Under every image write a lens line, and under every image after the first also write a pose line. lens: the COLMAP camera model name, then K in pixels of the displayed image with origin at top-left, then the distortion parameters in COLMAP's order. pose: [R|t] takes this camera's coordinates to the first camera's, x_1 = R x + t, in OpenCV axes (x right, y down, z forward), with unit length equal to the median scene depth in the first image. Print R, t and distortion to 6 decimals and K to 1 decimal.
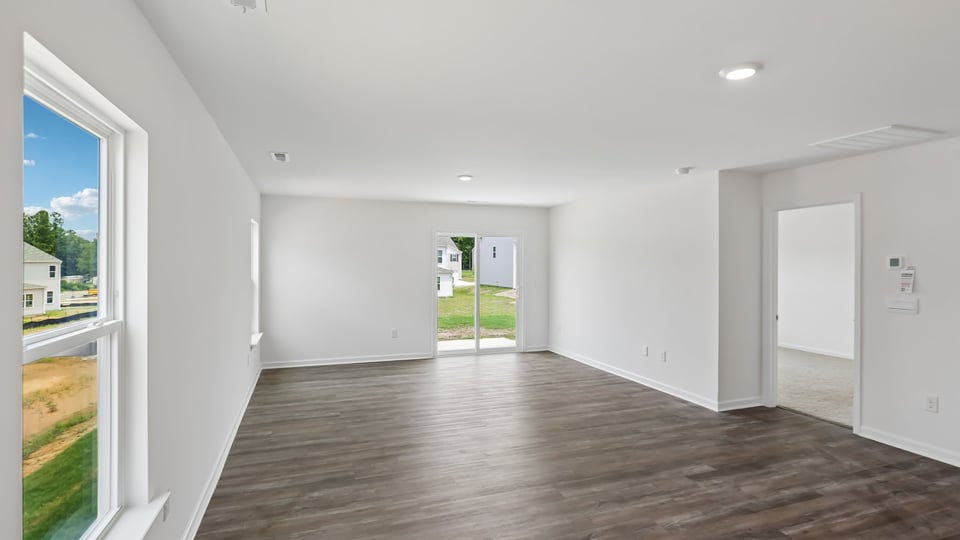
lens RADIAL K [[480.2, 0, 477.4], [0, 480.2, 268.6], [0, 0, 1]] dist [0.016190, 0.000681]
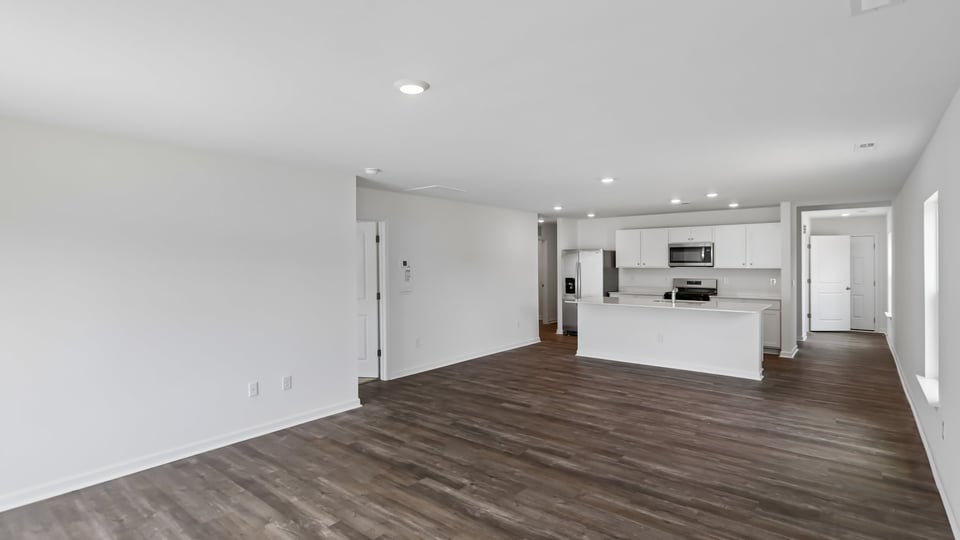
lens RADIAL K [[480.2, 0, 481.1], [0, 480.2, 266.4], [0, 0, 1]] dist [0.016190, 0.000681]
pose [[-0.535183, -0.007088, 0.844707, -0.626536], [0.009875, 0.999844, 0.014647, -0.021219], [-0.844679, 0.016180, -0.535029, 1.626941]]
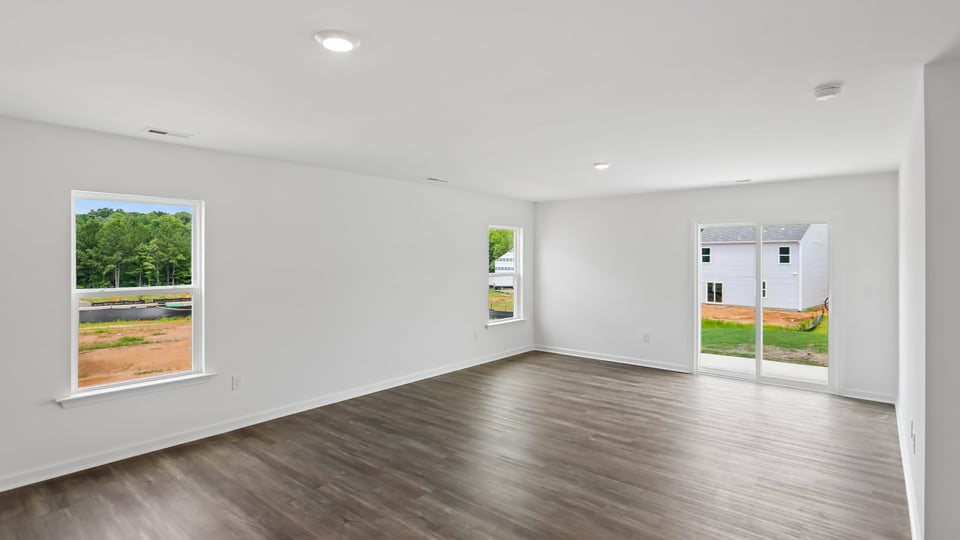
lens RADIAL K [[480.2, 0, 462.7], [0, 480.2, 258.8], [0, 0, 1]] dist [0.016190, 0.000681]
pose [[0.490805, -0.001202, -0.871268, 0.849693], [-0.007820, 0.999953, -0.005784, -0.009651], [0.871234, 0.009652, 0.490773, 0.460053]]
